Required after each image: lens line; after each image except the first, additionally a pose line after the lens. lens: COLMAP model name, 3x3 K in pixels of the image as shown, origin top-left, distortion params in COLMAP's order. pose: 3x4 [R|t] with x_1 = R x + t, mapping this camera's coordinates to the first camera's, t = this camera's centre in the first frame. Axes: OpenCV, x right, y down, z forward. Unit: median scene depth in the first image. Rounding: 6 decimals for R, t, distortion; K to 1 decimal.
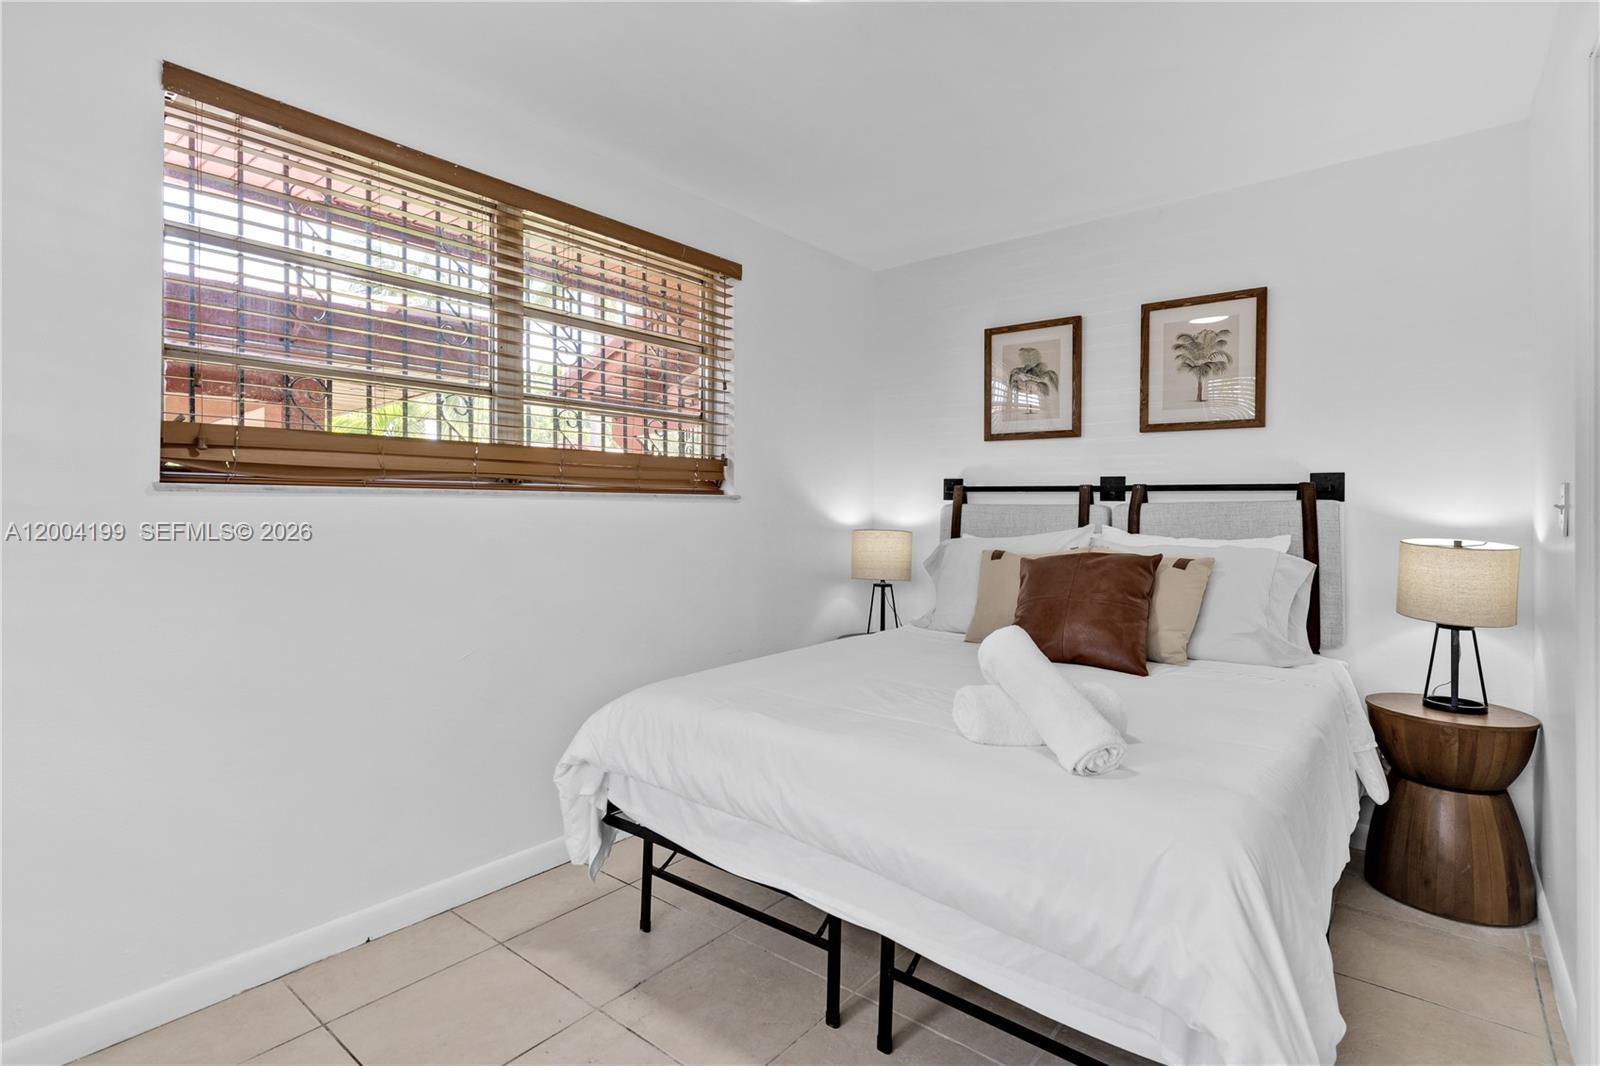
lens RADIAL K [[778.5, 0, 805.0], [0, 778.5, 521.6], [0, 0, 1]] dist [-0.001149, -0.000006]
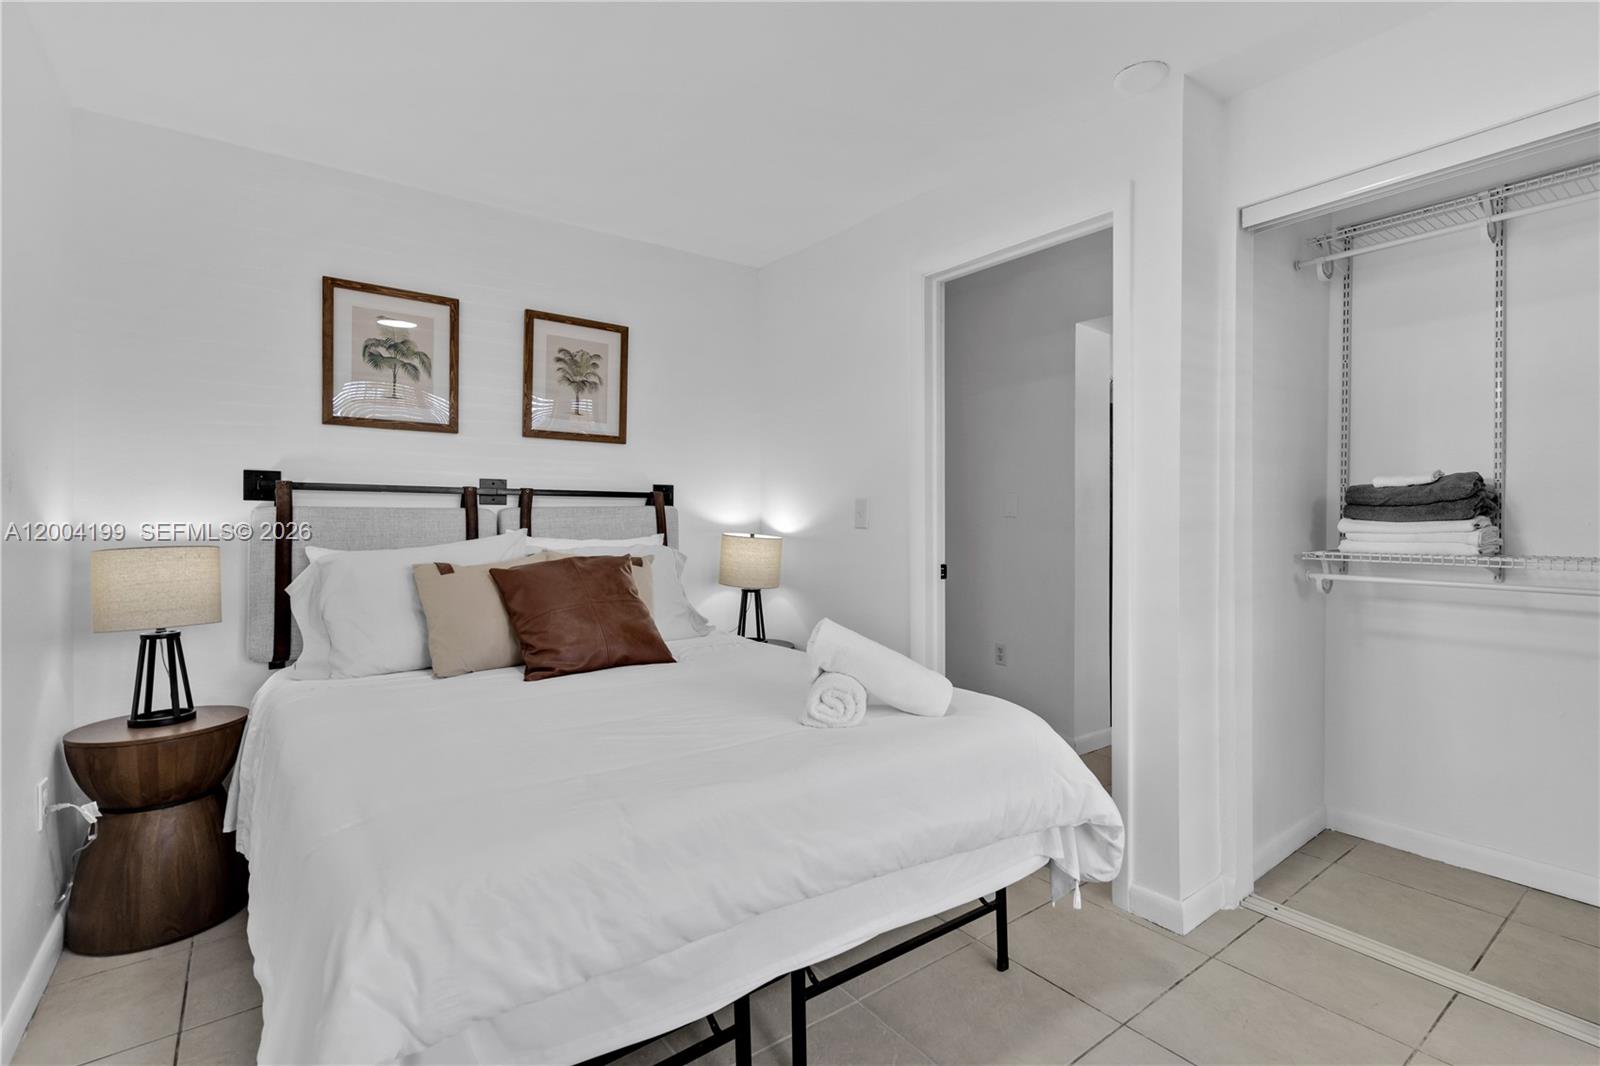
lens RADIAL K [[750.9, 0, 806.0], [0, 750.9, 525.6], [0, 0, 1]] dist [0.013965, -0.003626]
pose [[0.233182, -0.019315, 0.972241, -0.435470], [0.016759, 0.999734, 0.015841, -0.009491], [-0.972289, 0.012600, 0.233444, 0.430141]]
